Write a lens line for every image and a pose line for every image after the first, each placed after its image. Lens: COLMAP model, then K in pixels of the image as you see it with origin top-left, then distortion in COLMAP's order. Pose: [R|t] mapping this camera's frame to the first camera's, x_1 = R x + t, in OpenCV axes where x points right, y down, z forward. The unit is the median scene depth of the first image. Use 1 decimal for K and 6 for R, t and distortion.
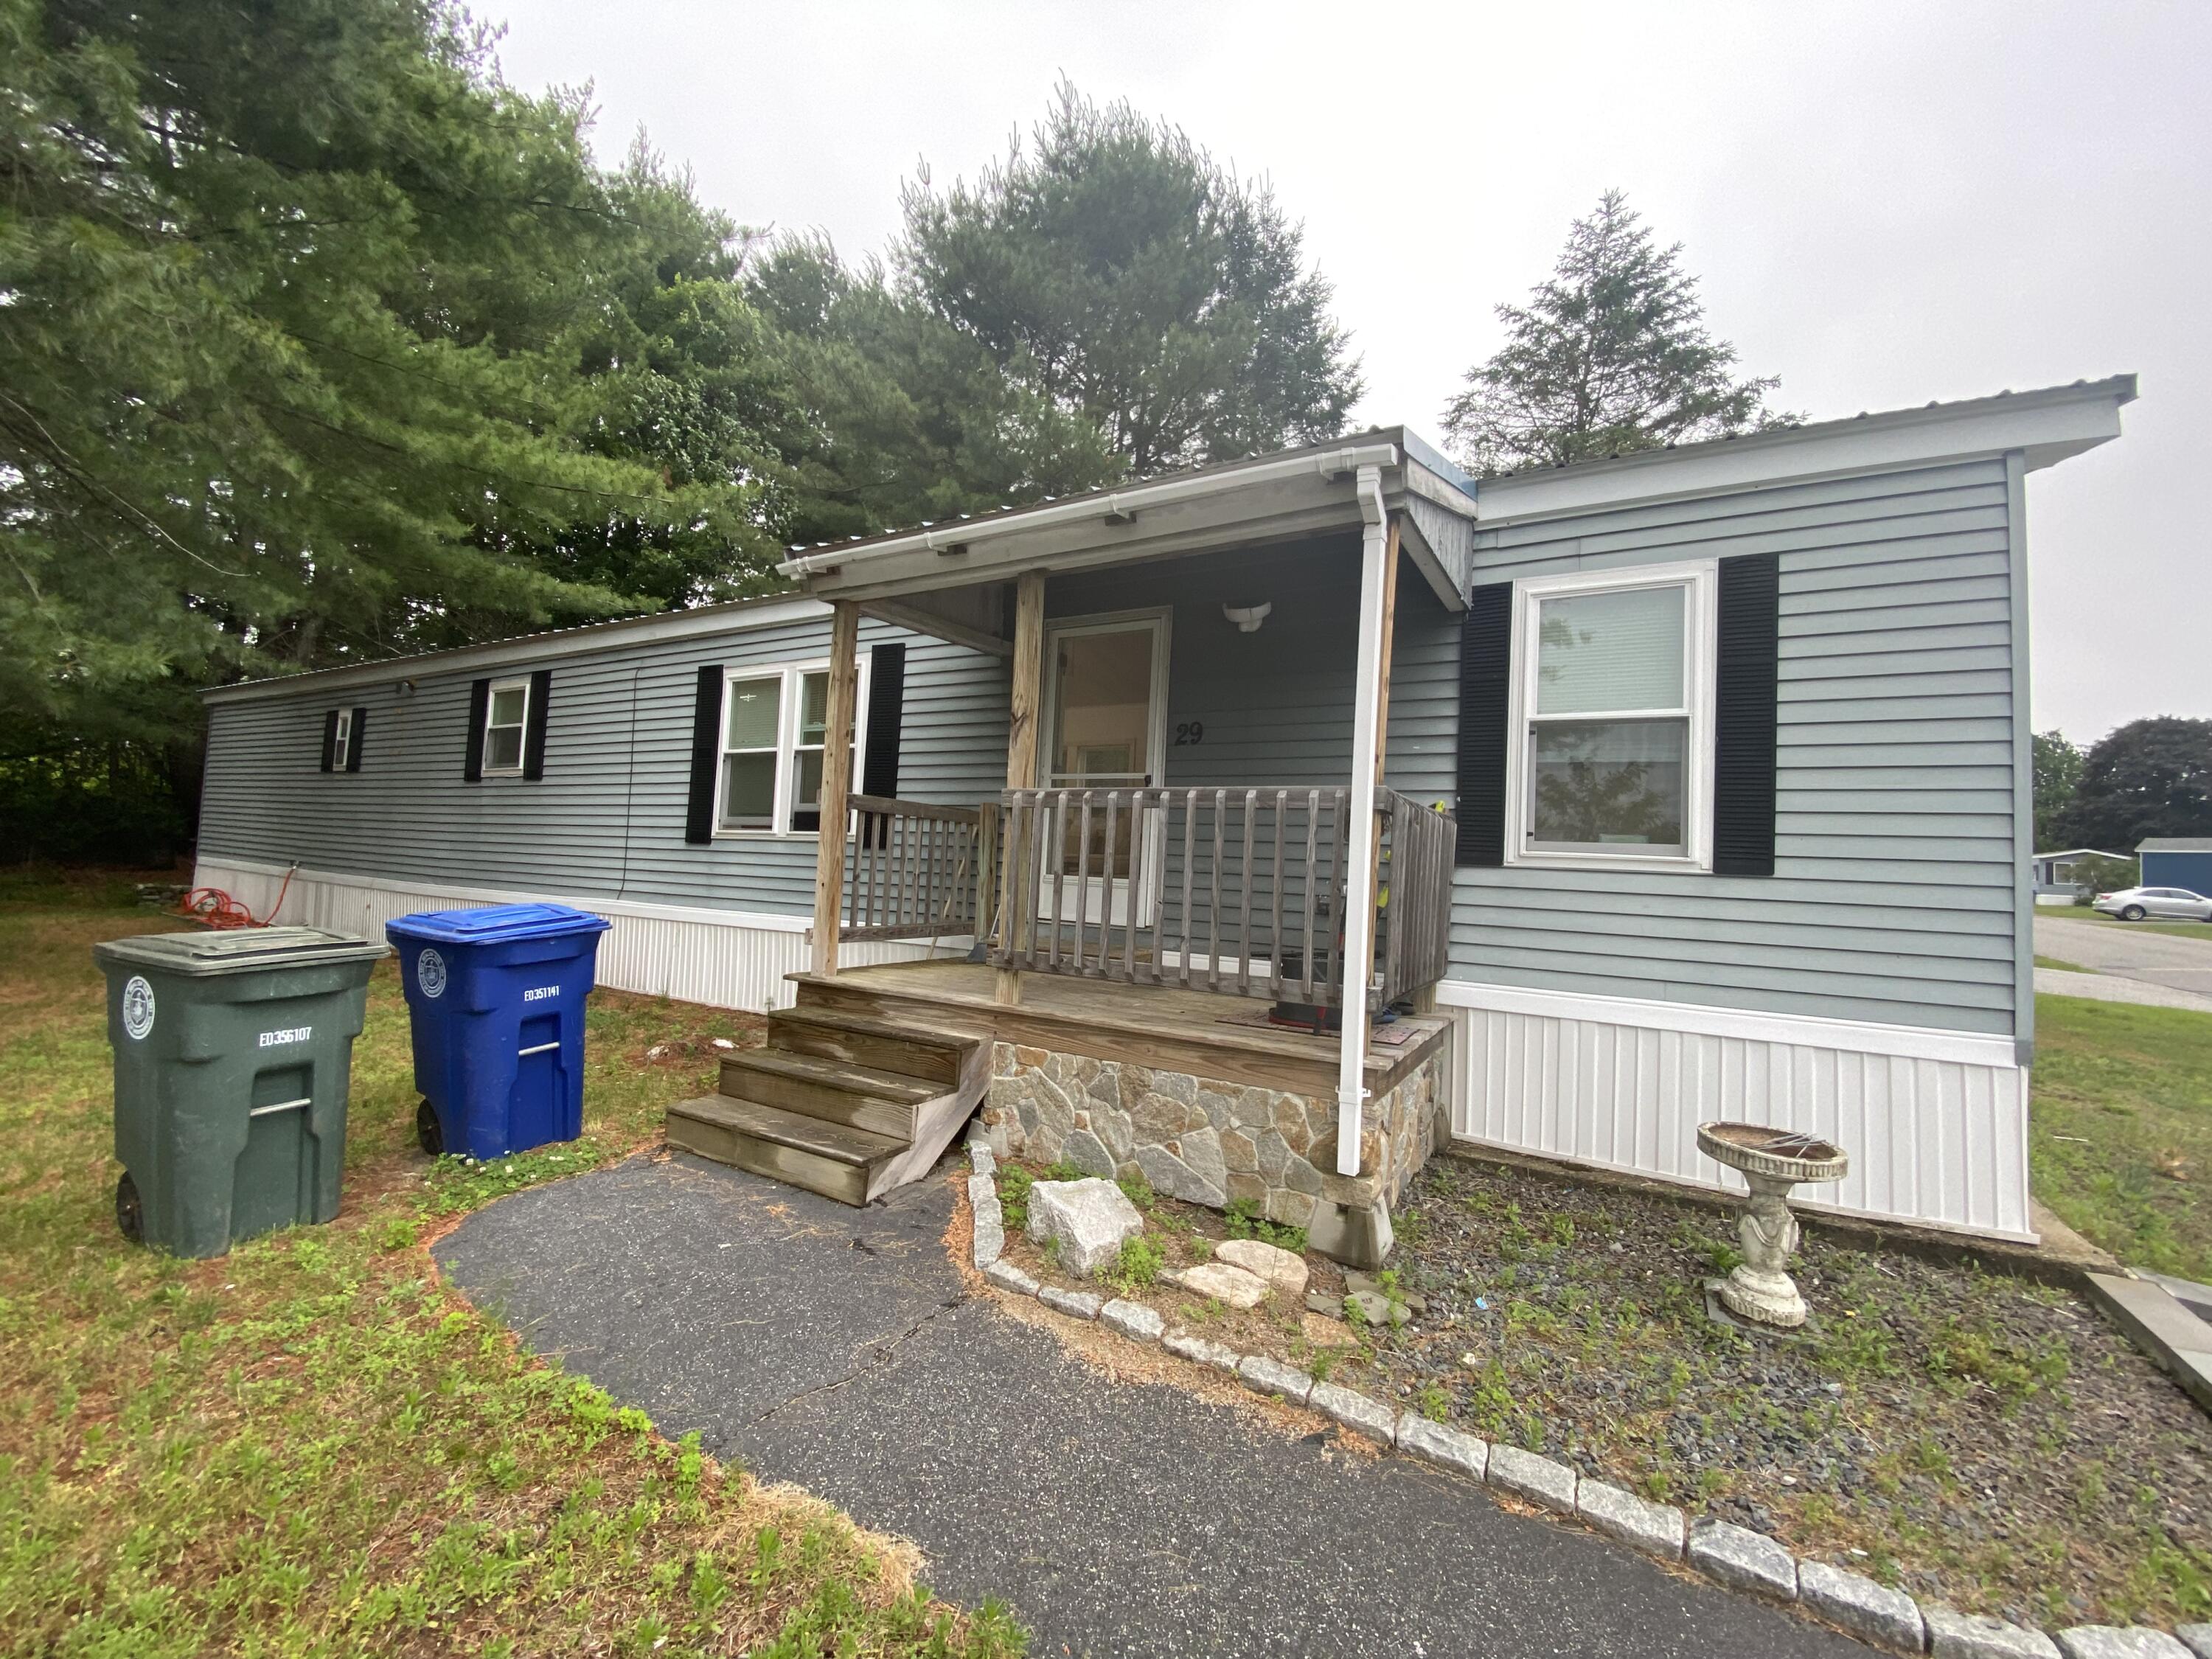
lens RADIAL K [[892.5, 0, 1106.4], [0, 892.5, 841.0], [0, 0, 1]] dist [-0.013069, -0.000310]
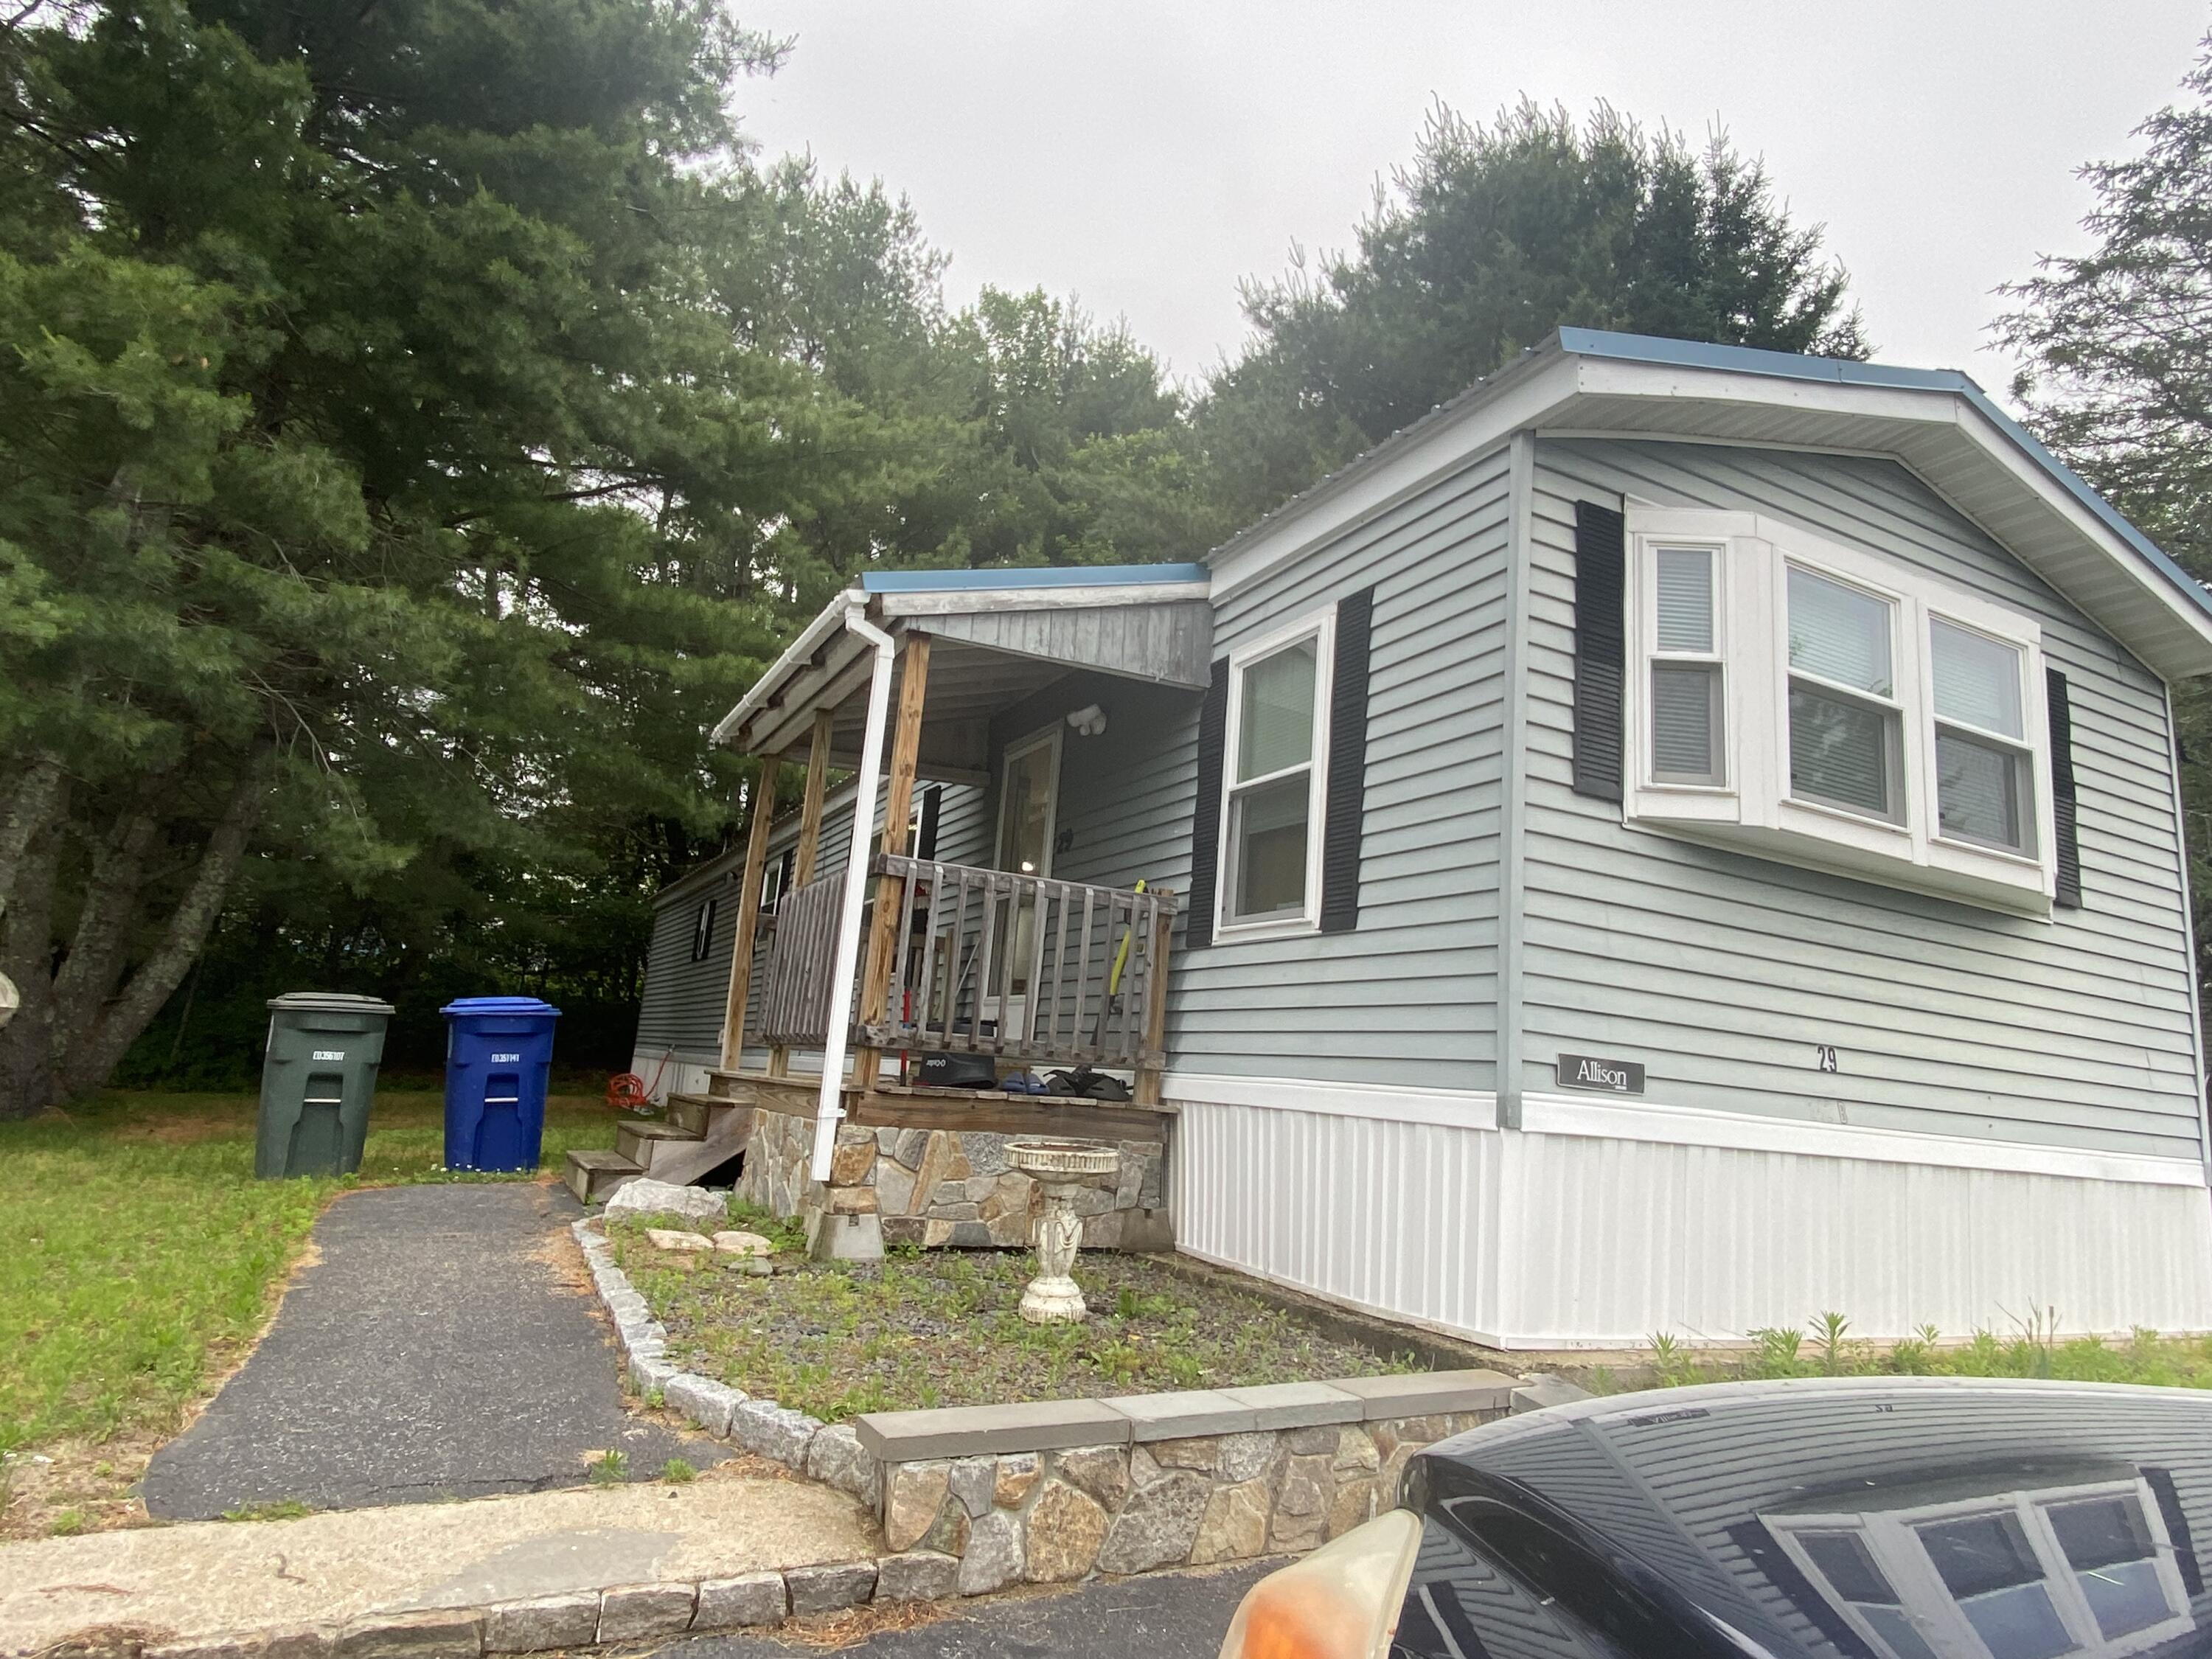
lens RADIAL K [[1285.1, 0, 1108.0], [0, 1285.1, 815.7], [0, 0, 1]] dist [0.006358, -0.000021]
pose [[0.847333, -0.098451, -0.521856, 1.084577], [-0.009796, 0.979601, -0.200712, 0.168197], [0.530971, 0.175182, 0.829085, -0.208175]]
